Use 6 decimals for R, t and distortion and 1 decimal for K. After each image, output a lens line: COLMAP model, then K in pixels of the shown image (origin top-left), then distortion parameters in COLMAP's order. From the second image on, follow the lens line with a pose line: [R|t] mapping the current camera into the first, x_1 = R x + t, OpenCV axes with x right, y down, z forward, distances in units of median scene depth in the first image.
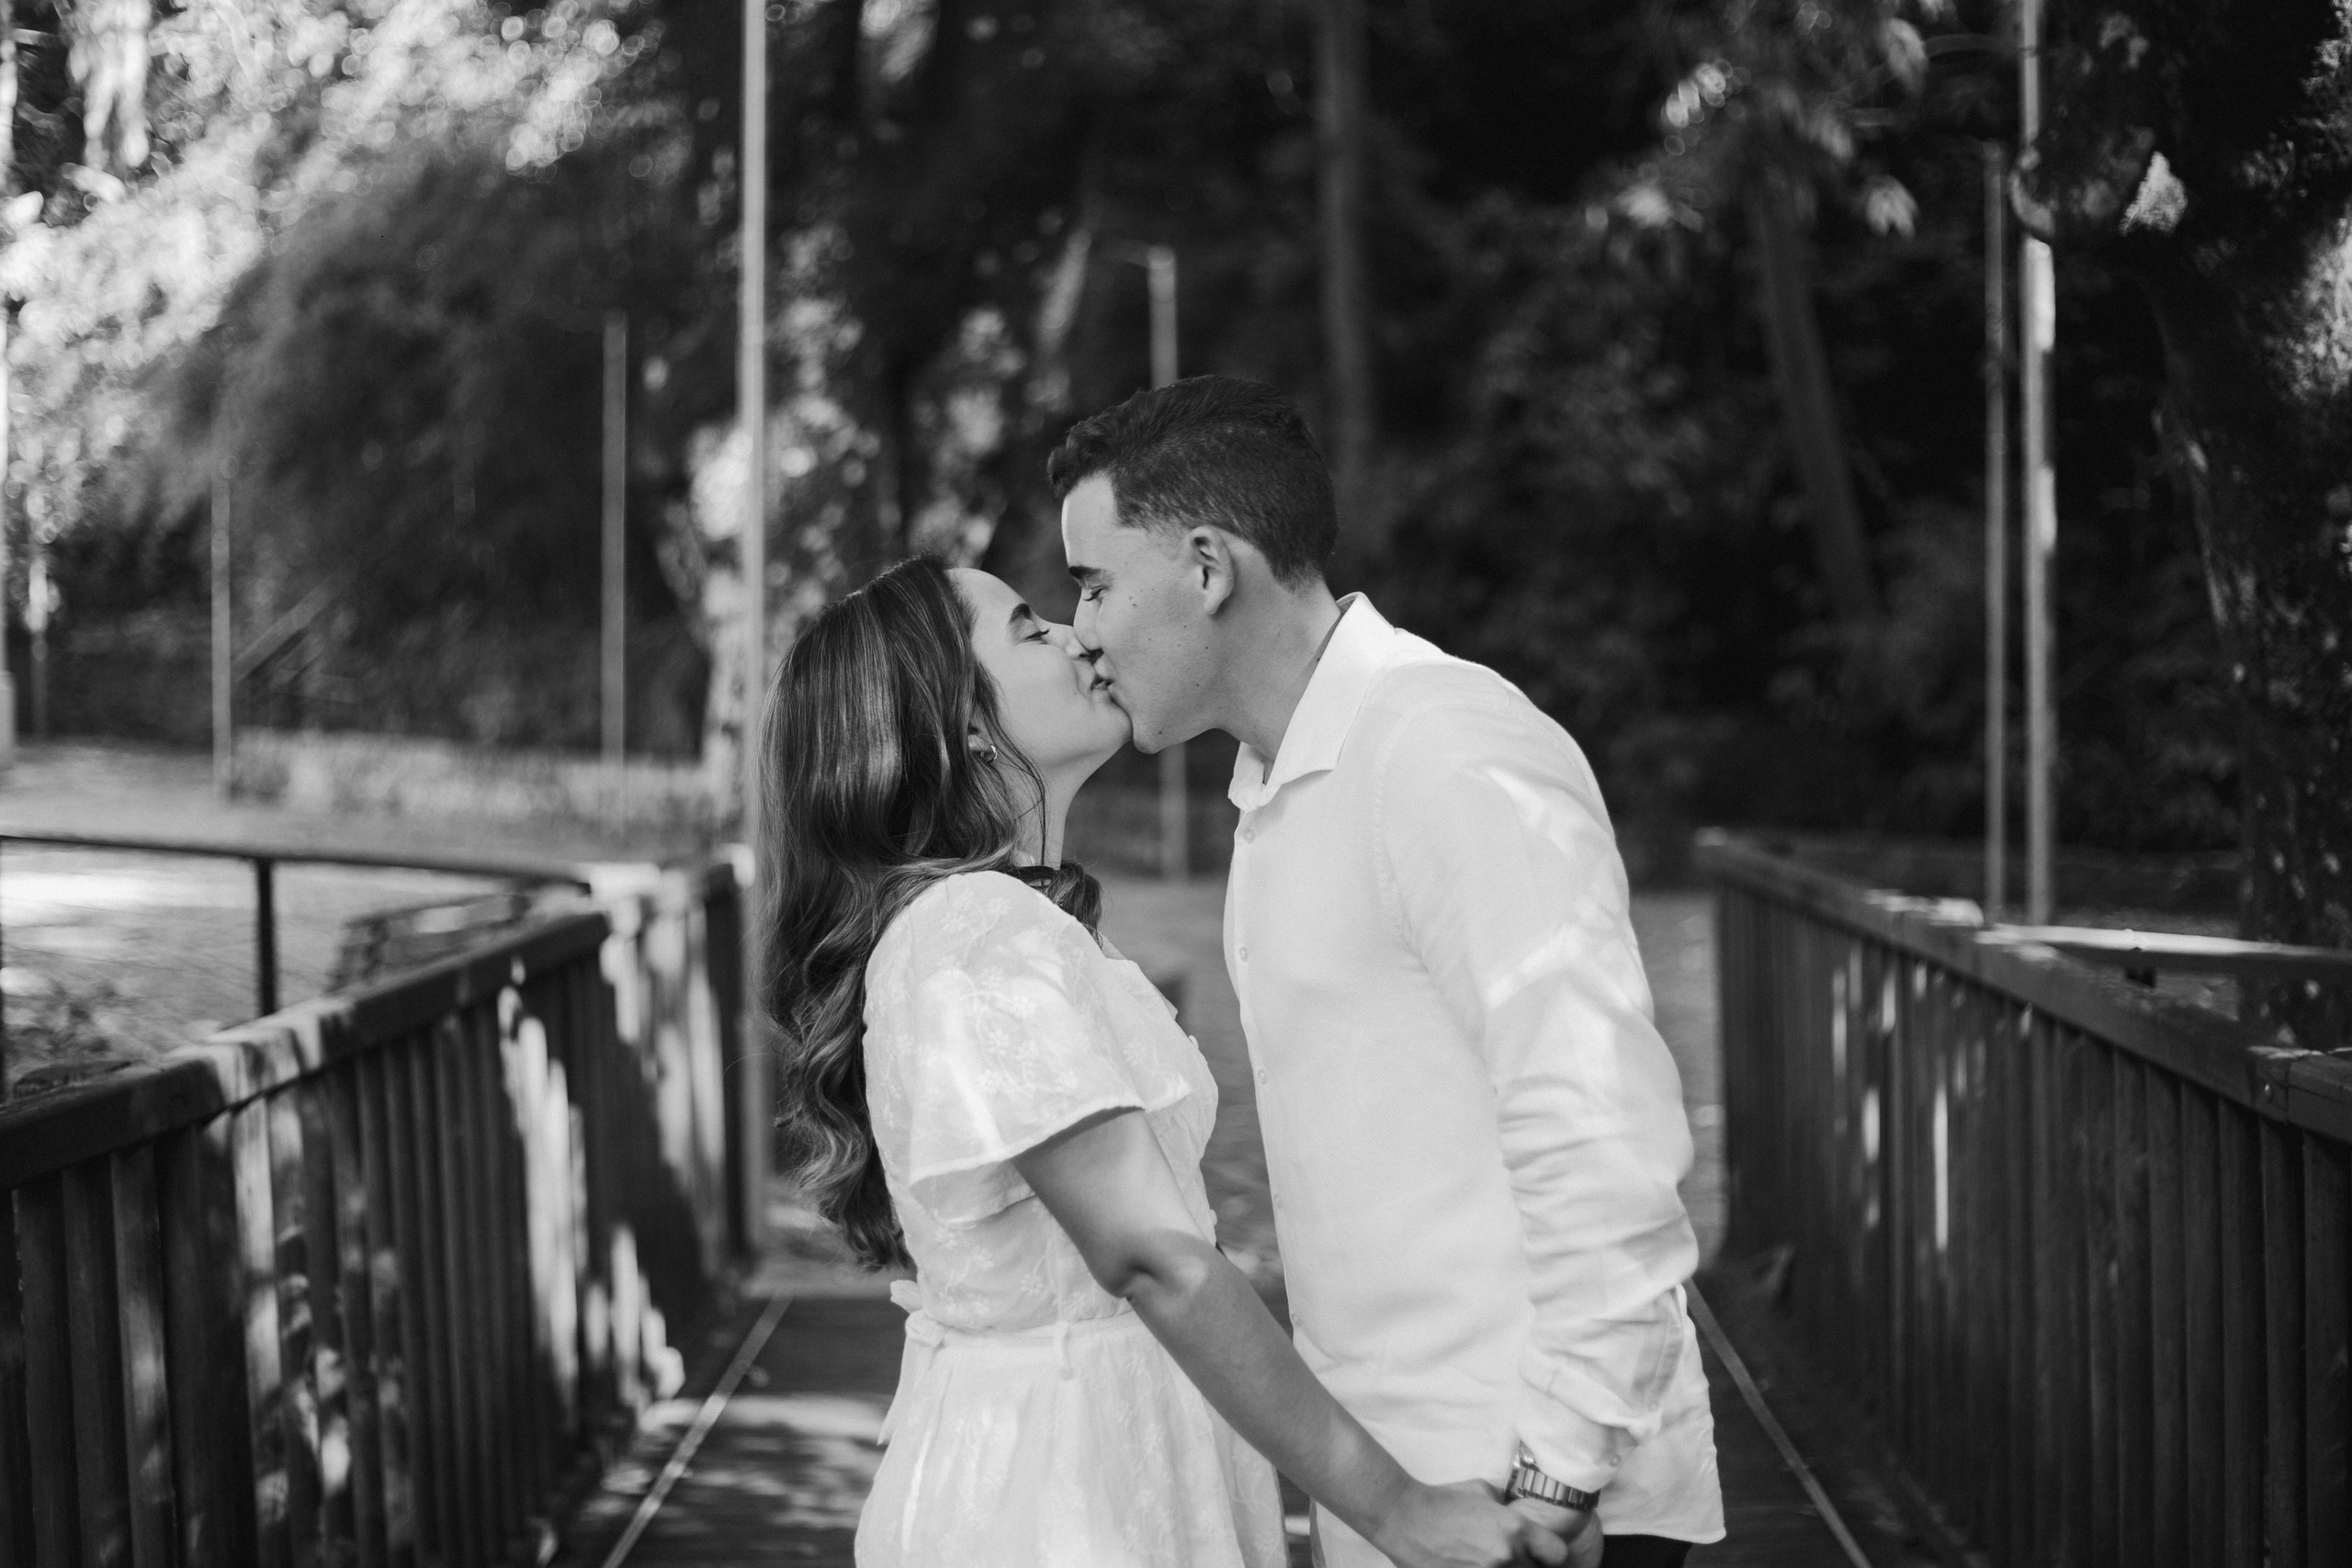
lens RADIAL K [[3442.8, 0, 1134.0], [0, 3442.8, 789.6], [0, 0, 1]] dist [-0.098766, -0.072855]
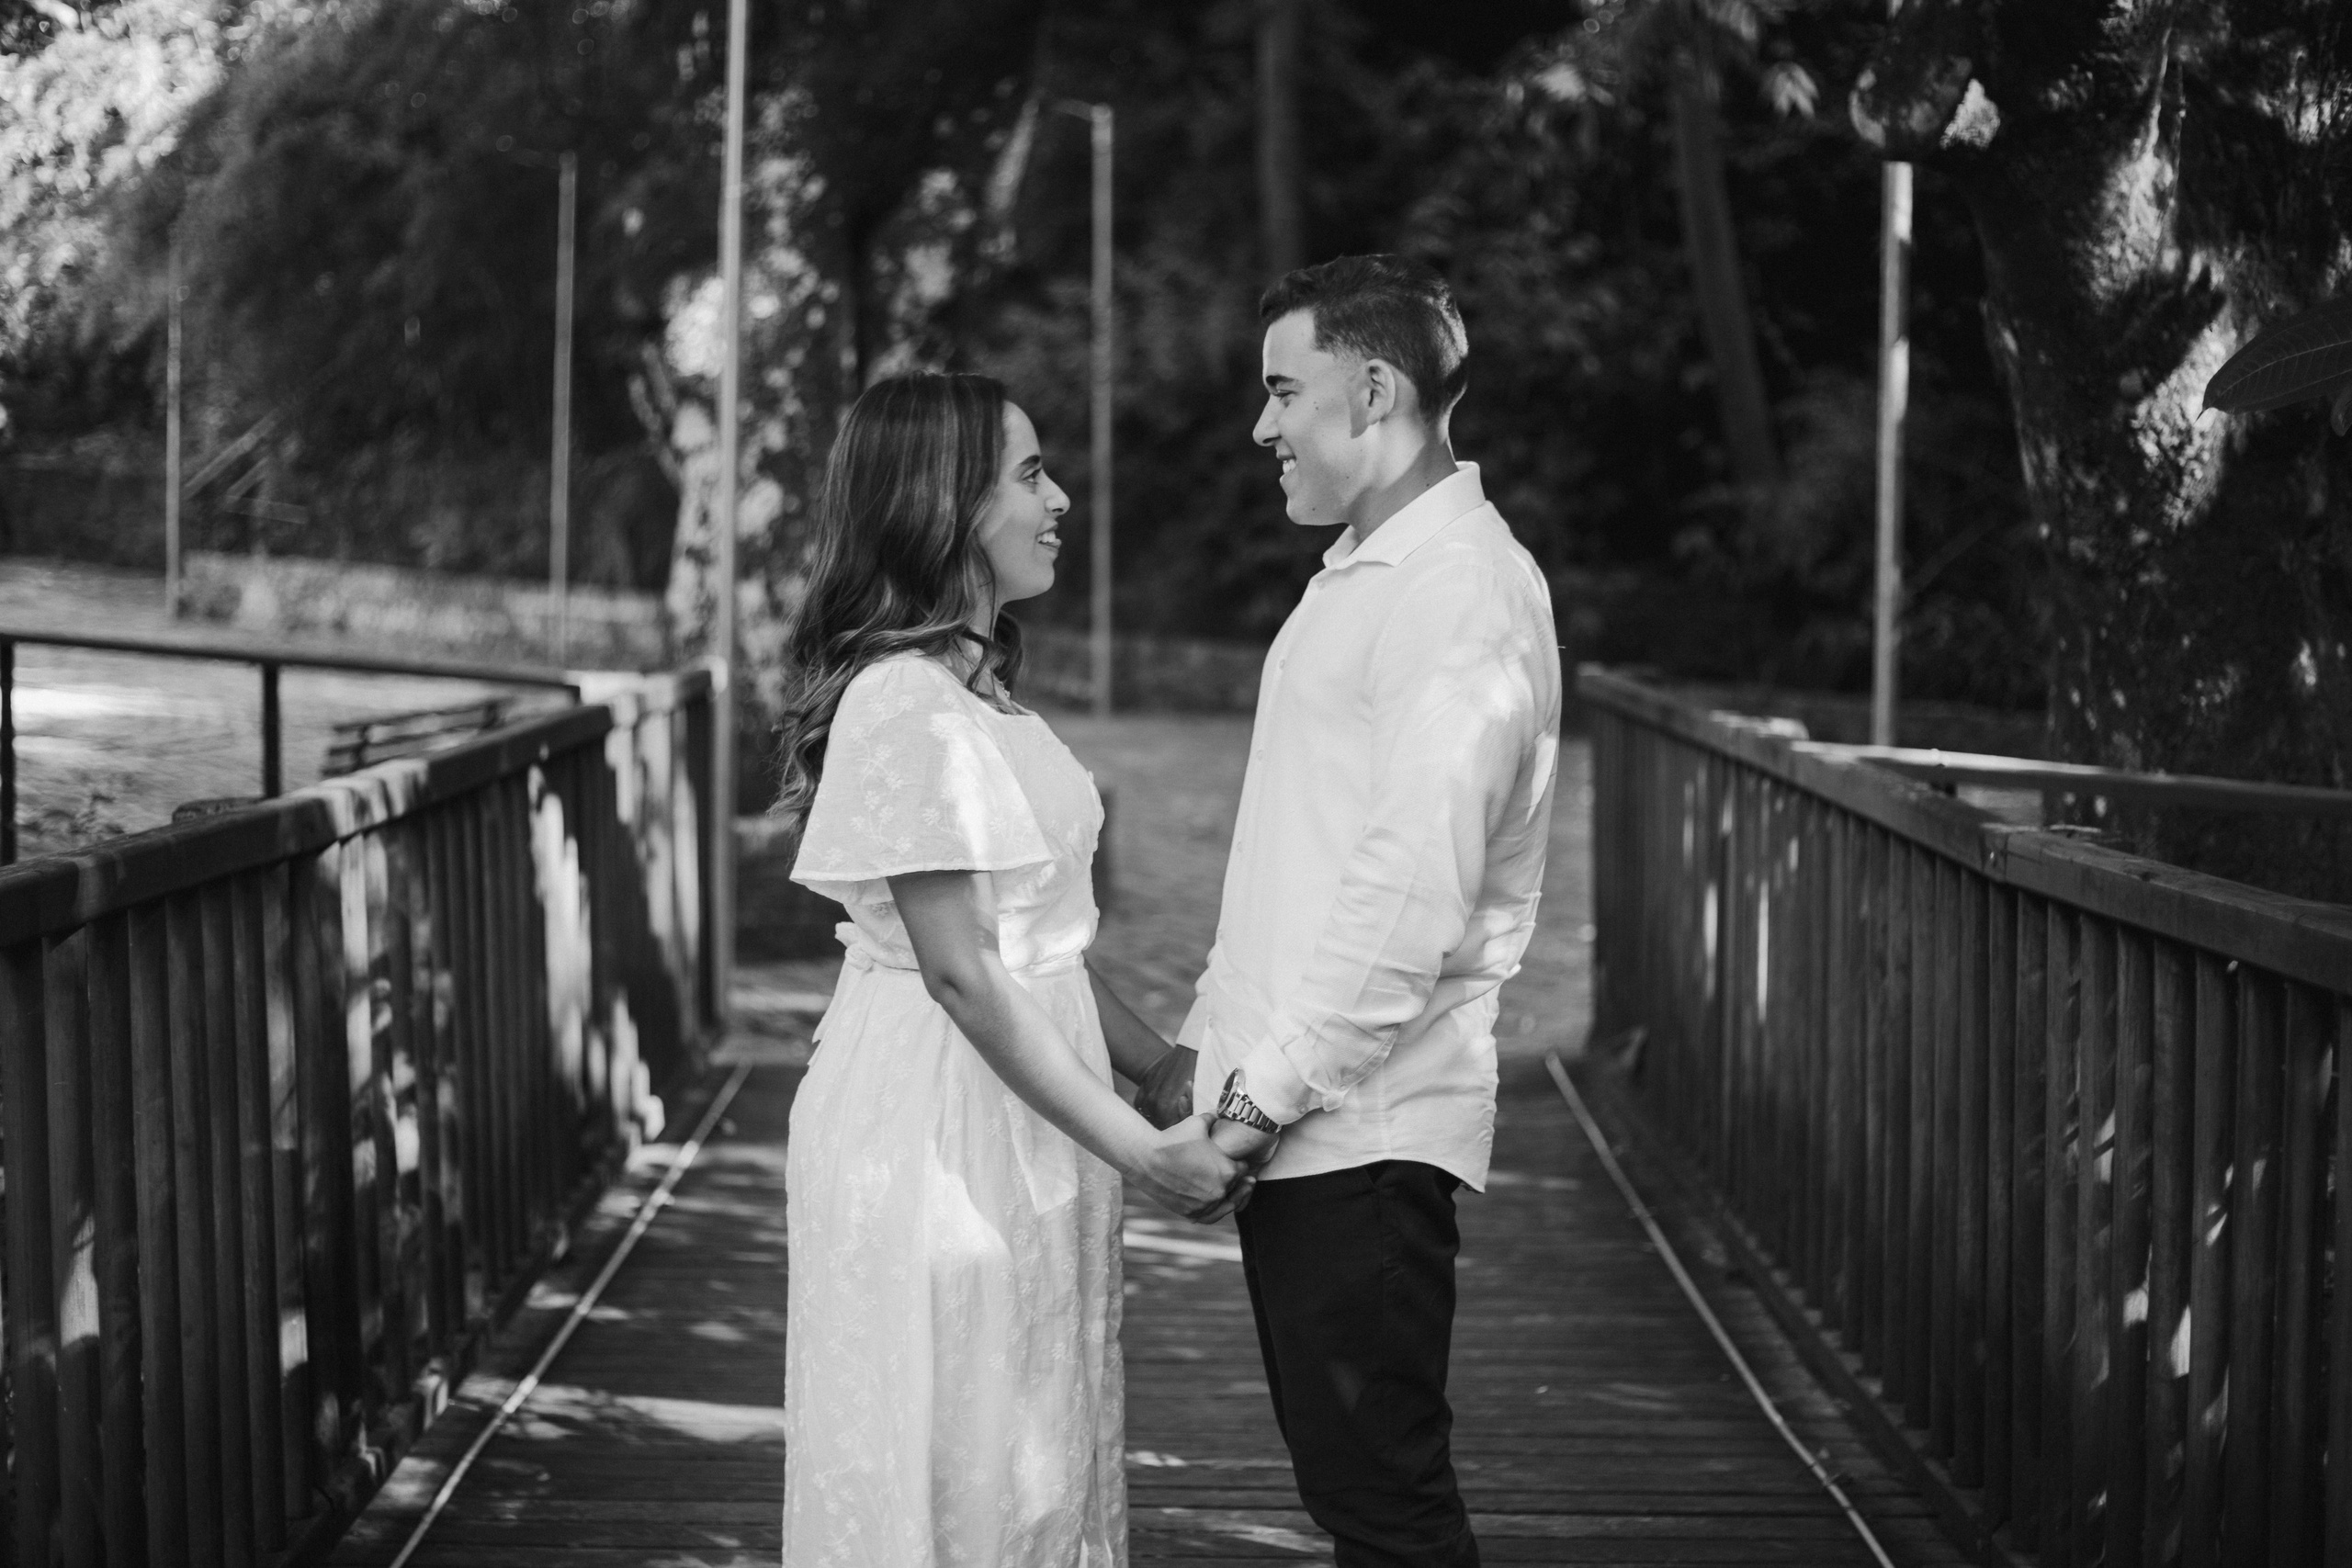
lens RADIAL K [[3442.8, 0, 1134.0], [0, 3442.8, 789.6], [0, 0, 1]] dist [-0.098766, -0.072855]
pose [[0.999457, 0.022930, 0.023651, -0.004821], [-0.023964, 0.998725, 0.044425, 0.006244], [-0.022602, -0.044968, 0.998733, -0.100763]]
